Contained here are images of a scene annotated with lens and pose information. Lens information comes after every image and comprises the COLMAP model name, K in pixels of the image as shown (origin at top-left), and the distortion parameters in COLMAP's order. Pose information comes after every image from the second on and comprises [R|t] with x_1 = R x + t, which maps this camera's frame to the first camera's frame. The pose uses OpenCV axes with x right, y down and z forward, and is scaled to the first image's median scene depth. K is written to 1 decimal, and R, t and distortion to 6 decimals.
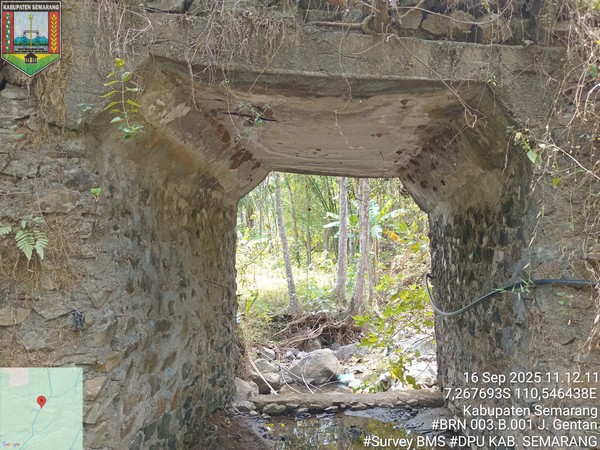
lens RADIAL K [[450.4, 0, 300.0], [0, 450.4, 225.0], [0, 0, 1]] dist [0.072215, -0.163195]
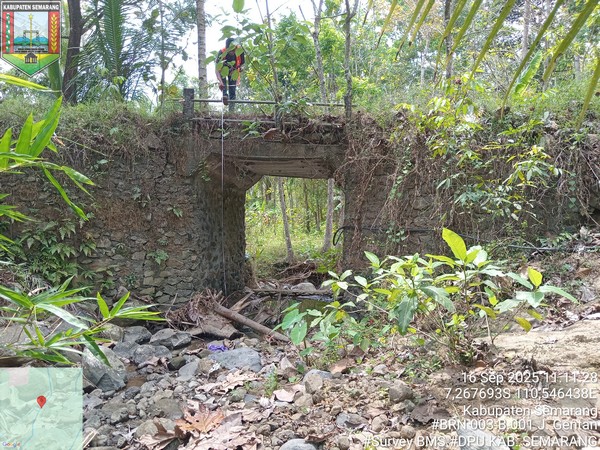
lens RADIAL K [[450.4, 0, 300.0], [0, 450.4, 225.0], [0, 0, 1]] dist [0.072215, -0.163195]
pose [[0.998511, 0.009374, -0.053735, 0.255467], [-0.005861, 0.997858, 0.065153, -0.046619], [0.054231, -0.064741, 0.996427, -1.184522]]
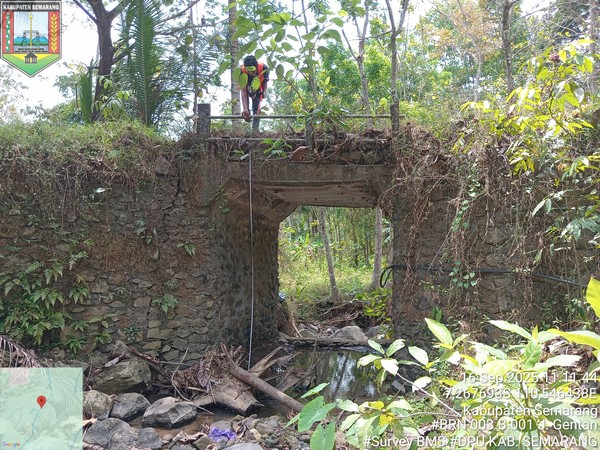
lens RADIAL K [[450.4, 0, 300.0], [0, 450.4, 225.0], [0, 0, 1]] dist [0.072215, -0.163195]
pose [[0.986692, -0.007534, -0.162427, 0.277156], [0.006411, 0.999952, -0.007441, -0.044350], [0.162475, 0.006301, 0.986693, -0.852571]]
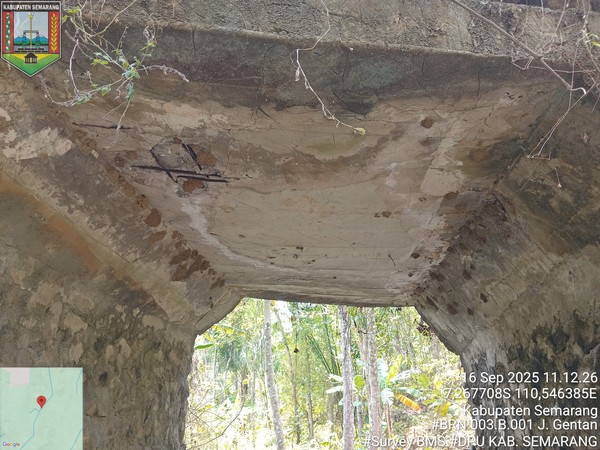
lens RADIAL K [[450.4, 0, 300.0], [0, 450.4, 225.0], [0, 0, 1]] dist [0.072215, -0.163195]
pose [[0.999858, -0.016832, -0.000437, 0.041775], [0.015615, 0.936633, -0.349964, 0.041772], [0.006300, 0.349907, 0.936763, 0.337718]]
